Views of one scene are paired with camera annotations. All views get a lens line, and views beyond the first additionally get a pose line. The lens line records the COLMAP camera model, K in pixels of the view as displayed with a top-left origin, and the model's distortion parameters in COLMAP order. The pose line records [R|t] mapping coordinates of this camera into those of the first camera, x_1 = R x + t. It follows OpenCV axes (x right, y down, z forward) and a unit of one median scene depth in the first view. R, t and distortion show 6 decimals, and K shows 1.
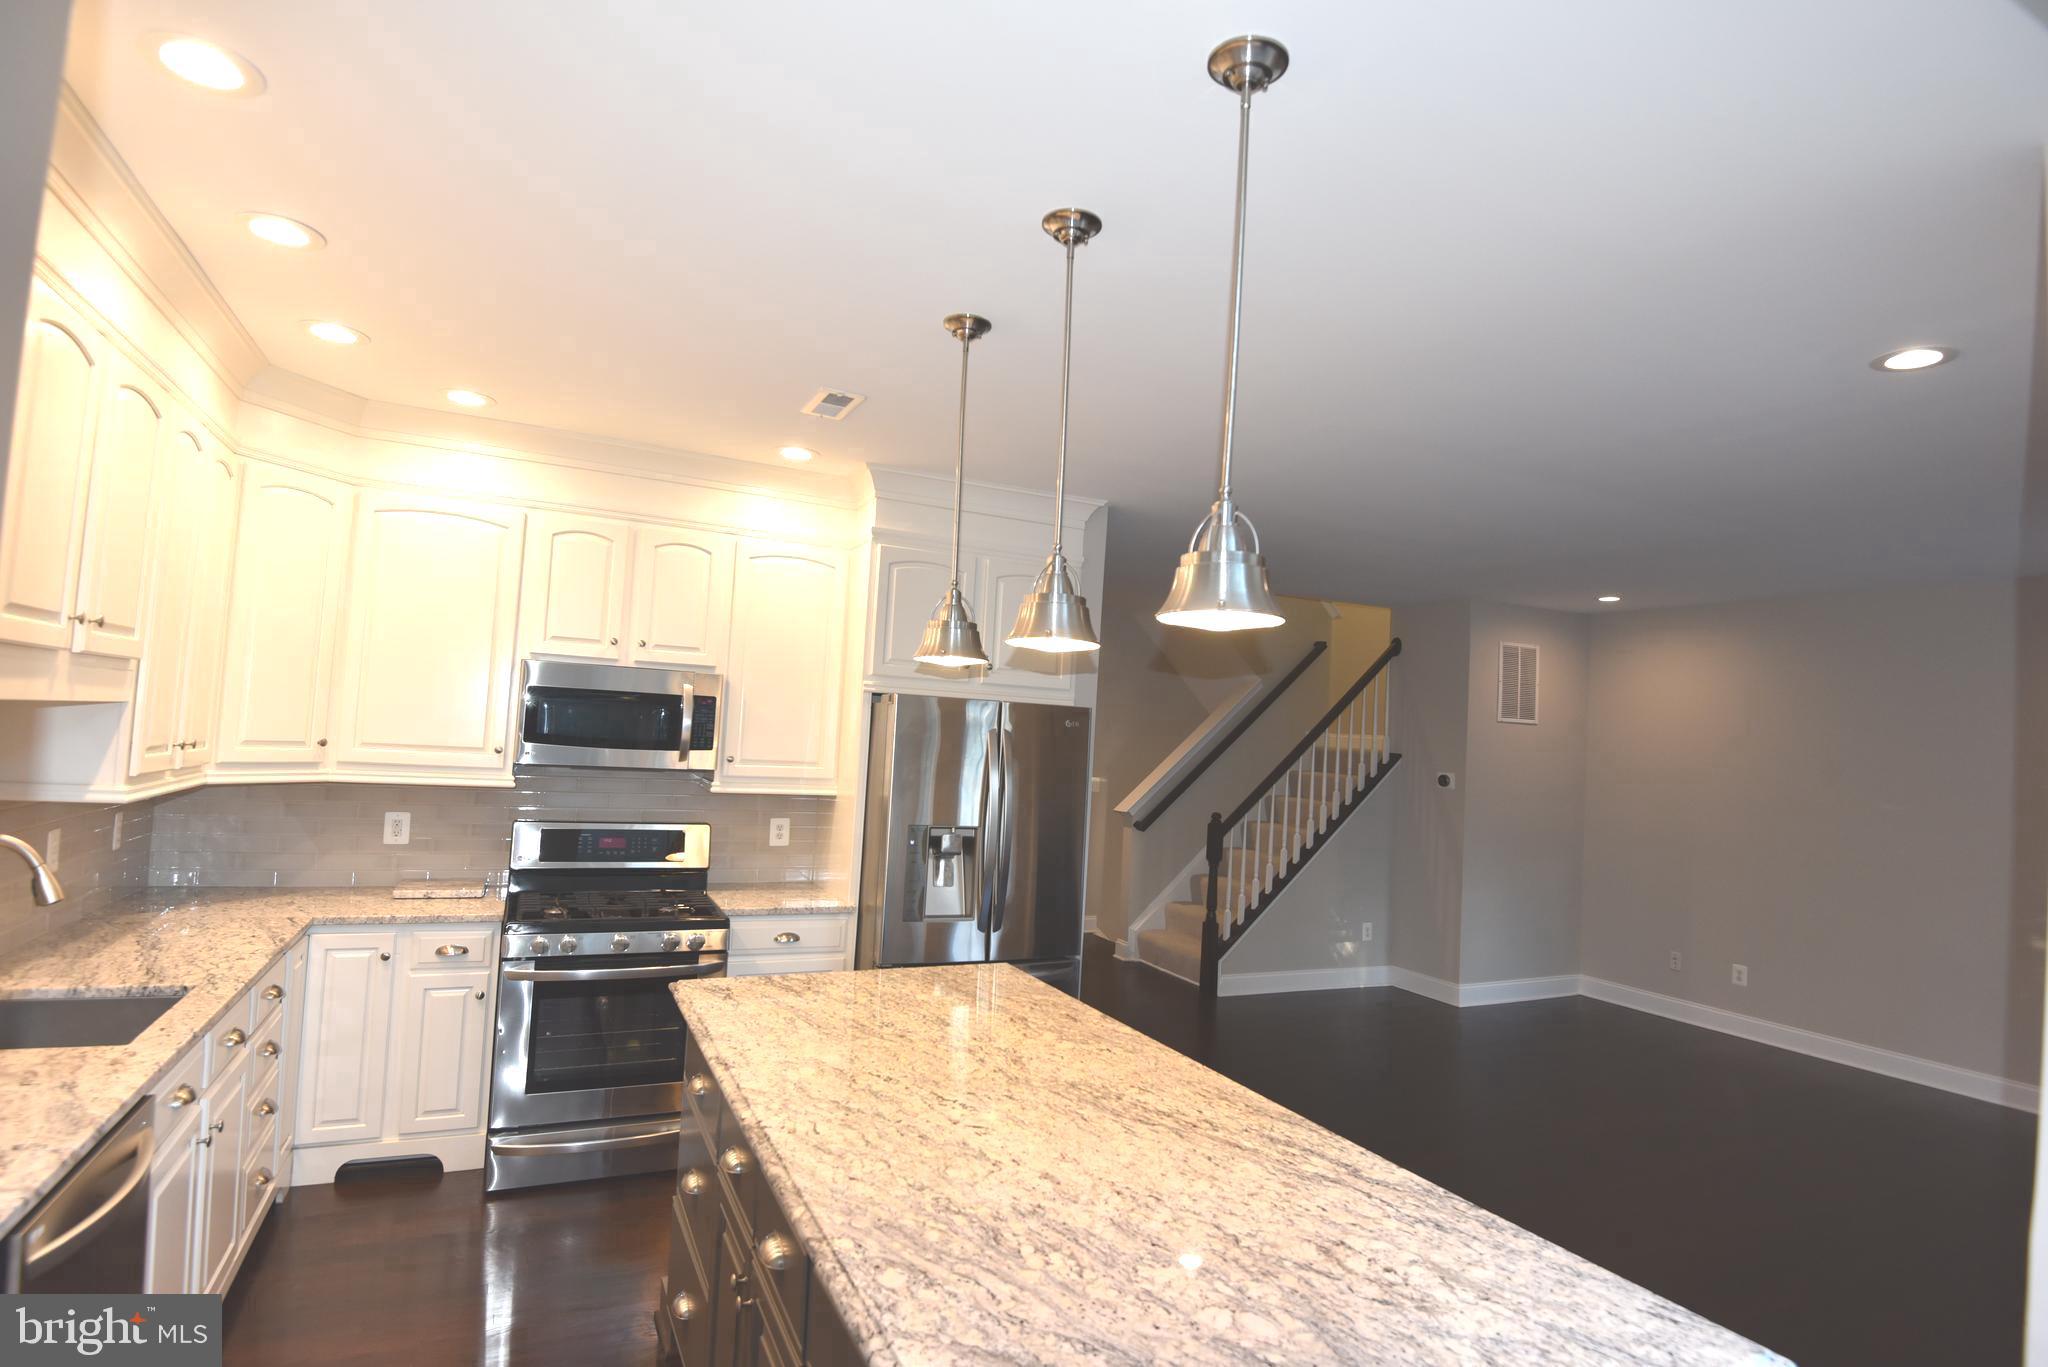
lens RADIAL K [[1028.7, 0, 1017.5], [0, 1028.7, 689.1], [0, 0, 1]] dist [-0.016077, -0.003281]
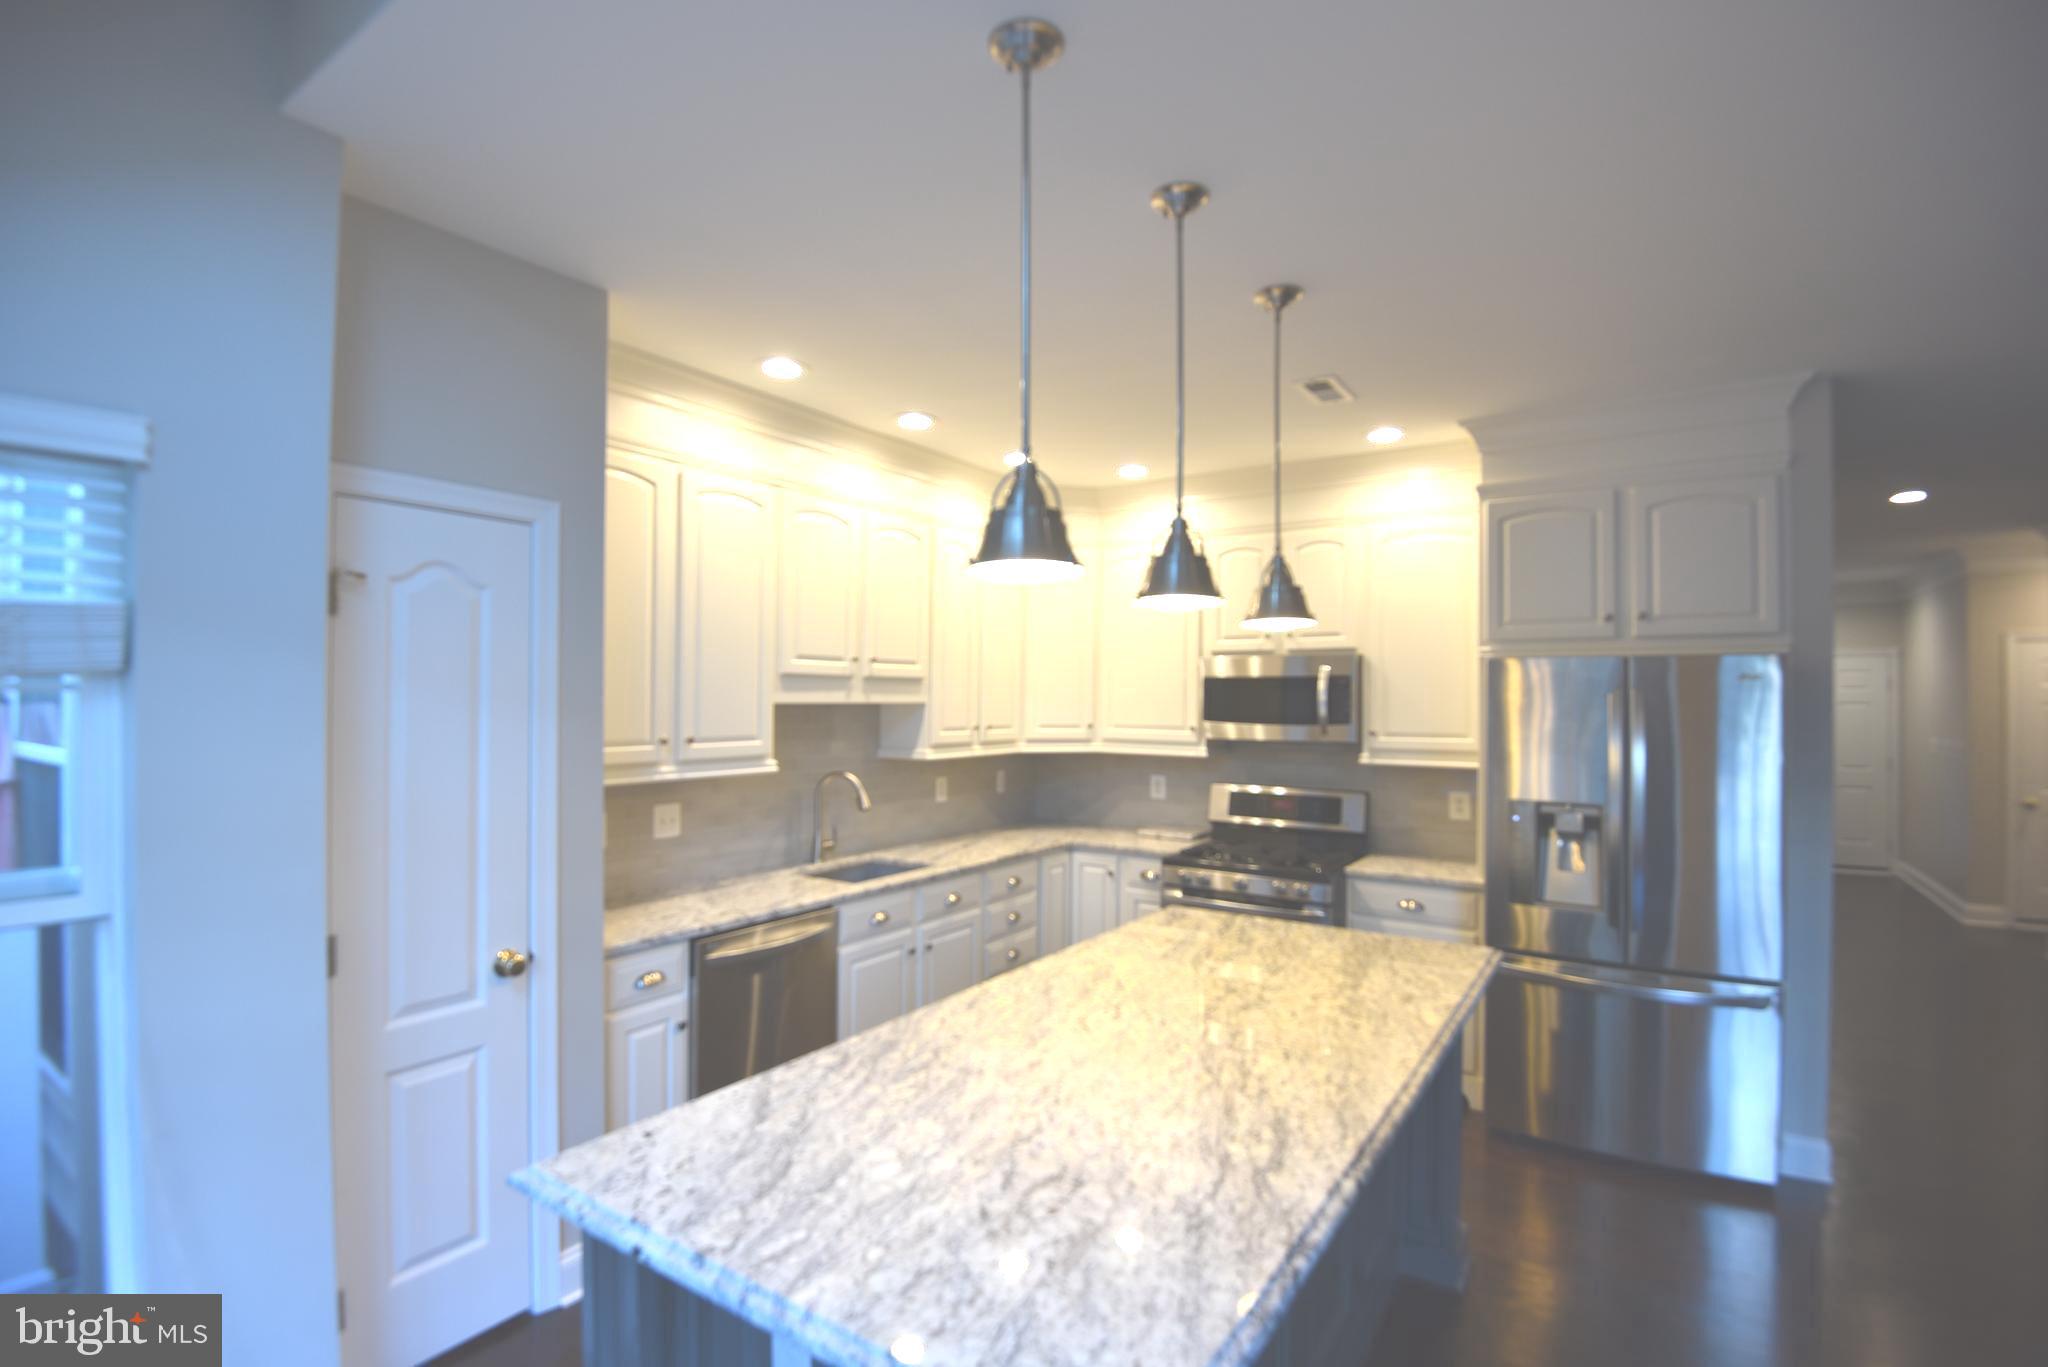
lens RADIAL K [[954.6, 0, 1021.7], [0, 954.6, 693.1], [0, 0, 1]] dist [-0.009627, -0.019930]
pose [[0.505917, -0.057291, -0.860677, 0.611578], [0.060809, 0.997678, -0.030666, 0.054675], [0.860436, -0.036822, 0.508226, 0.281715]]
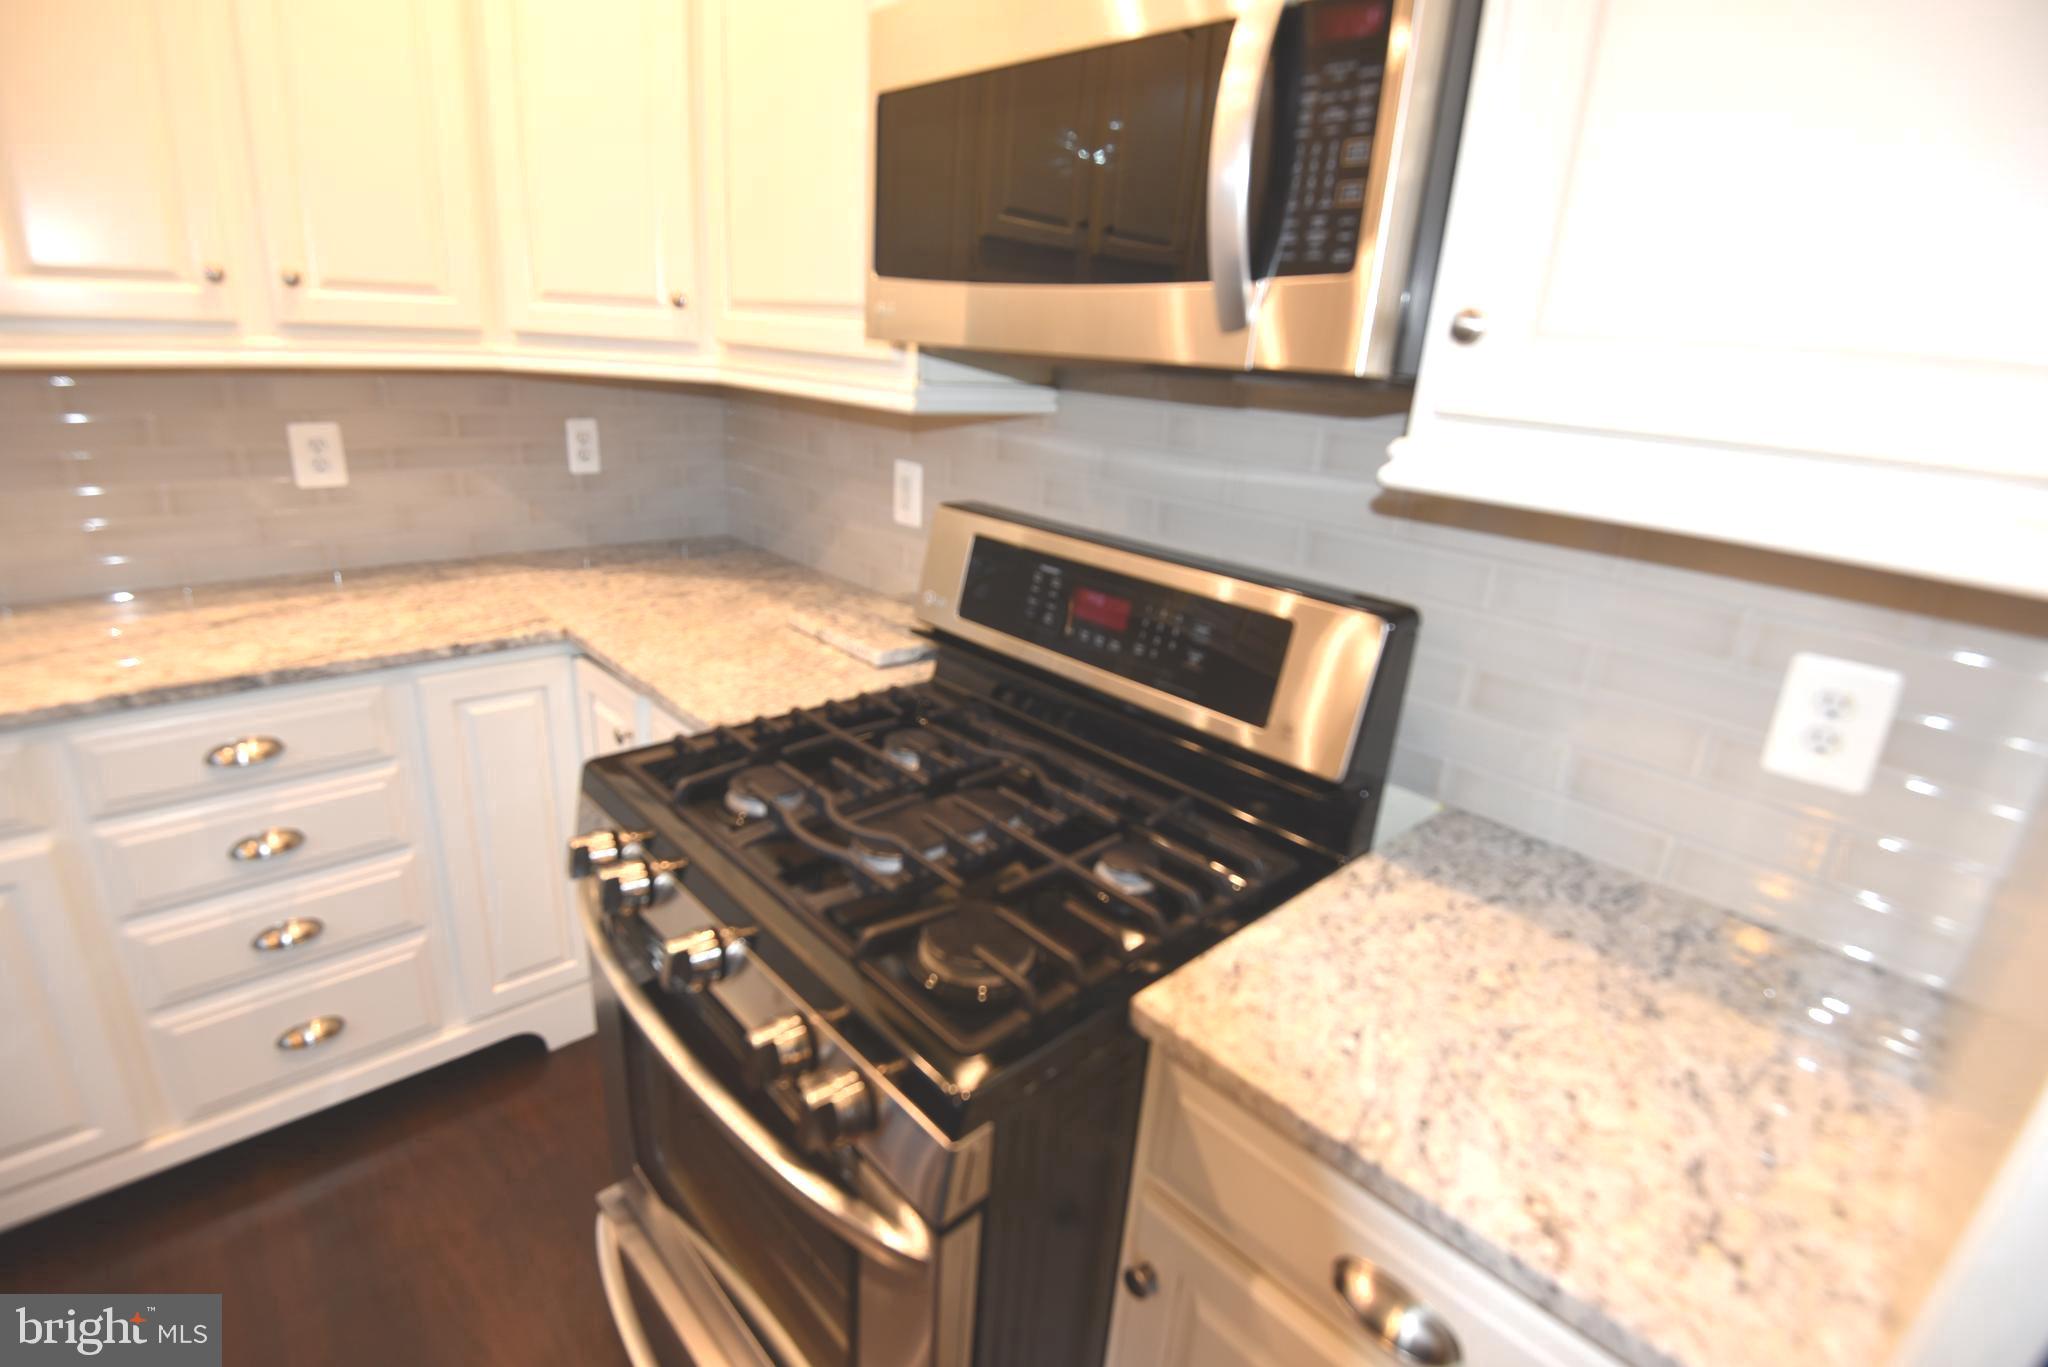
lens RADIAL K [[954.6, 0, 1010.3], [0, 954.6, 679.4], [0, 0, 1]] dist [-0.009627, -0.019930]
pose [[0.297282, 0.282080, -0.912170, -0.178329], [-0.003997, 0.955722, 0.294245, 0.123140], [0.954781, -0.083828, 0.285247, 1.328367]]
